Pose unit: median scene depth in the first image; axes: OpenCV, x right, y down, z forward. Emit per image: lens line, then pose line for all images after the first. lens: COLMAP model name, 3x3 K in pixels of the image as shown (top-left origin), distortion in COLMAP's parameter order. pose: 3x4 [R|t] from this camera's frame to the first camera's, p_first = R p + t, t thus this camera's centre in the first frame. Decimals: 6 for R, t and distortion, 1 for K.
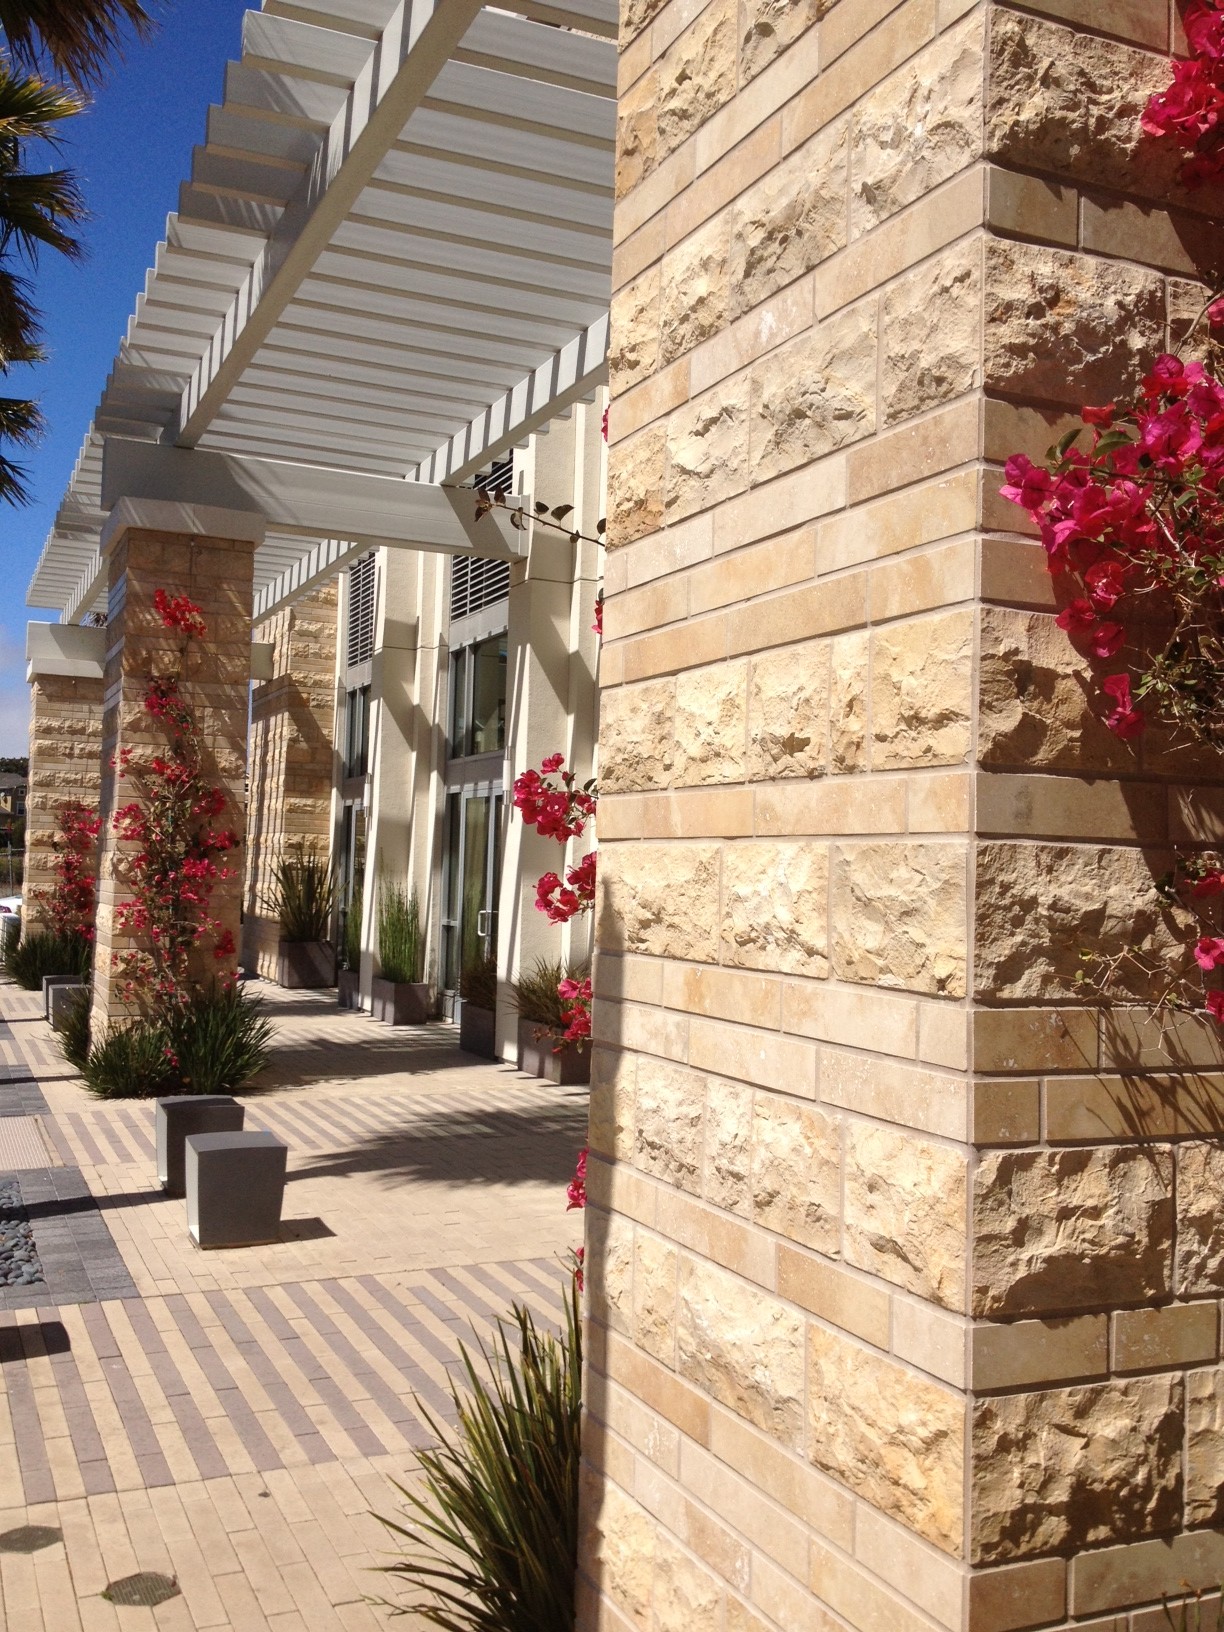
lens RADIAL K [[1492.3, 0, 614.1], [0, 1492.3, 816.8], [0, 0, 1]] dist [0.043658, 0.000000]
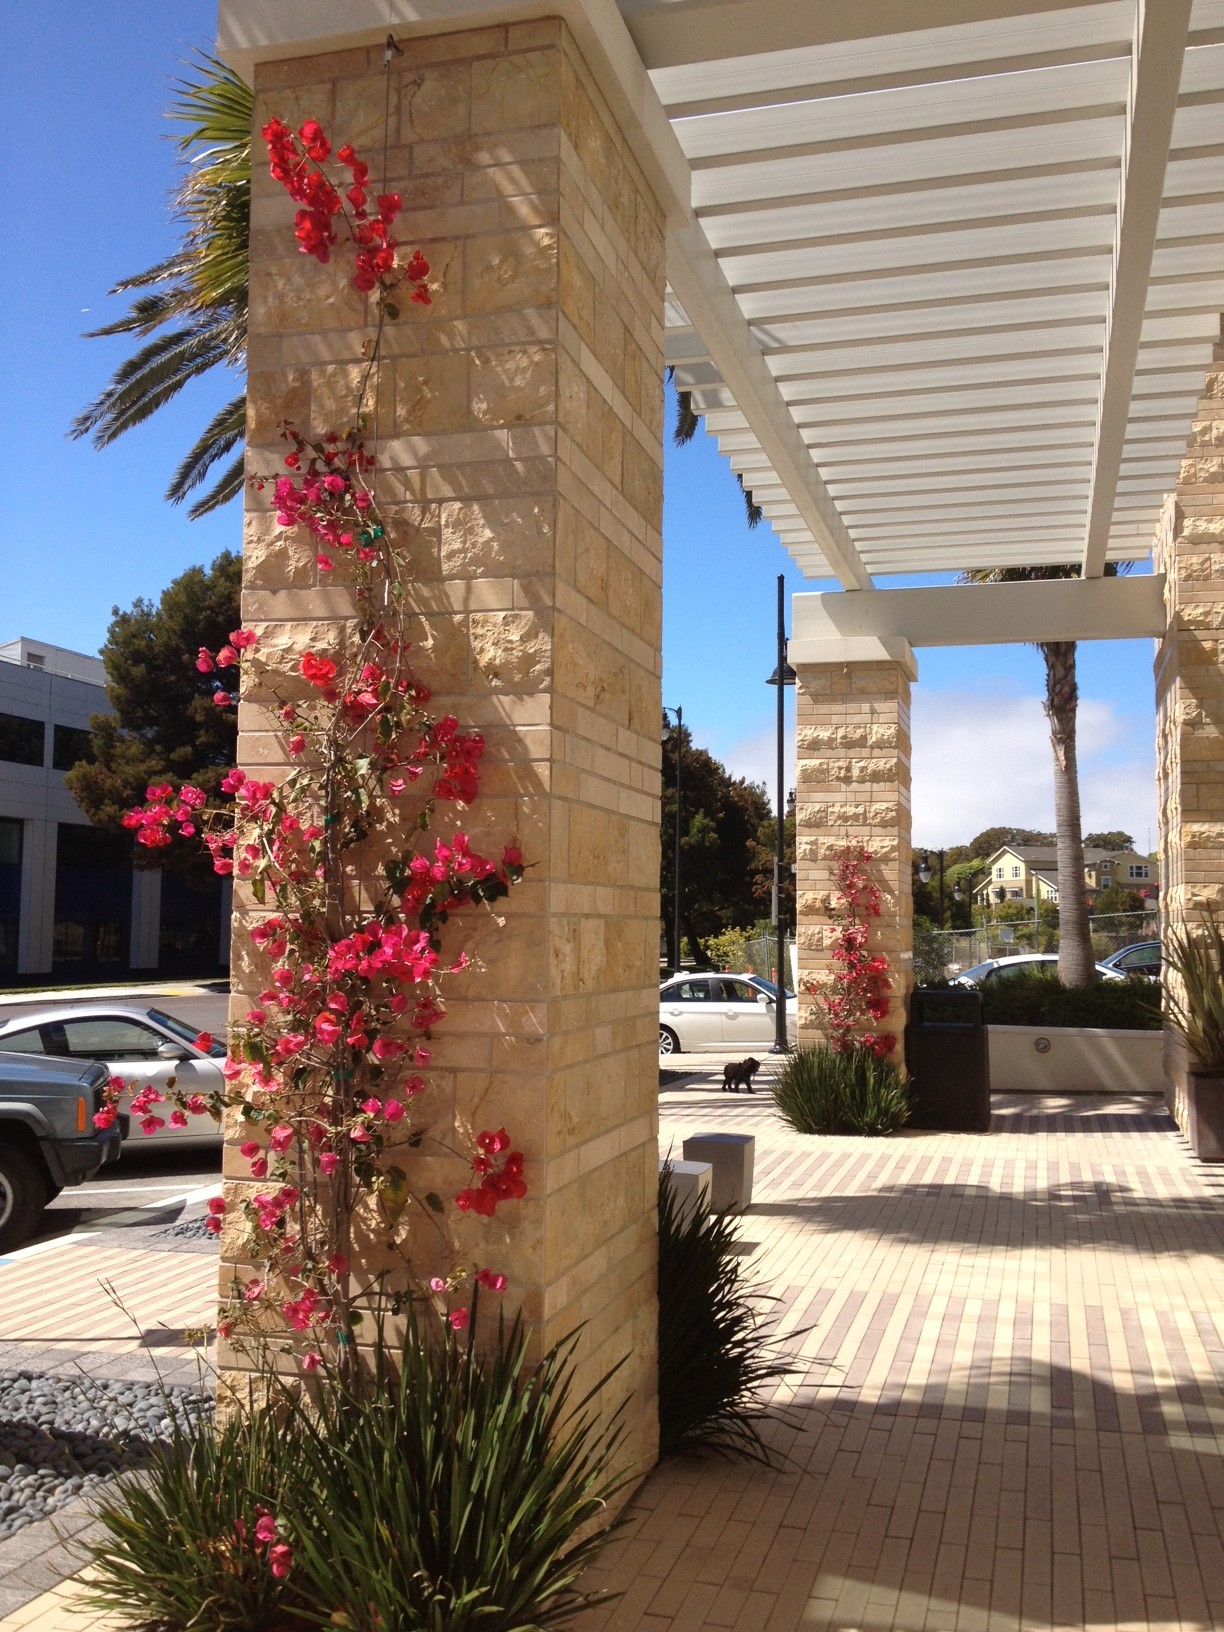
lens RADIAL K [[1492.3, 0, 602.9], [0, 1492.3, 804.8], [0, 0, 1]] dist [0.043658, 0.000000]
pose [[0.755473, -0.071329, -0.651286, -0.009729], [0.033254, 0.996949, -0.070613, 0.014242], [0.654335, 0.031688, 0.755540, 0.425385]]
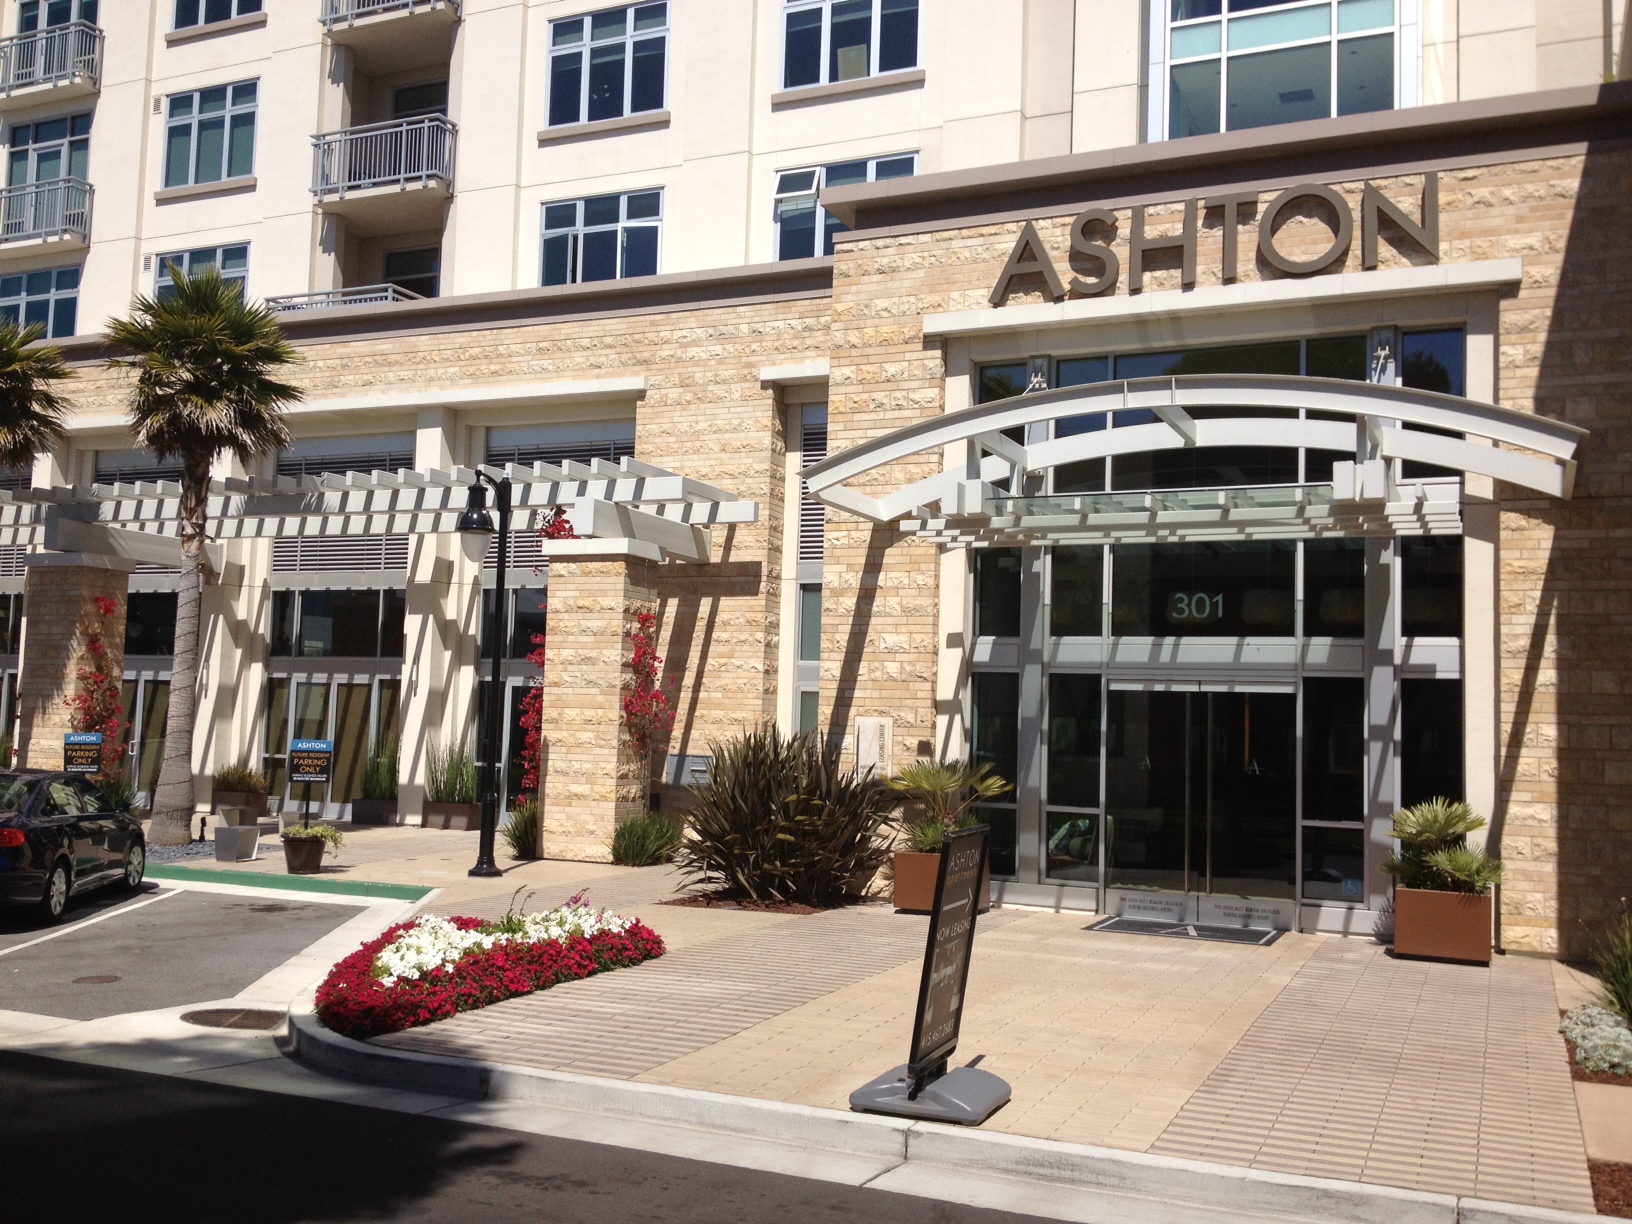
lens RADIAL K [[1492.3, 0, 813.8], [0, 1492.3, 610.6], [0, 0, 1]] dist [0.043658, 0.000000]
pose [[0.729307, 0.054346, 0.682024, -0.573532], [-0.038940, 0.998522, -0.037926, -0.047788], [-0.683077, 0.001102, 0.730345, -0.730123]]
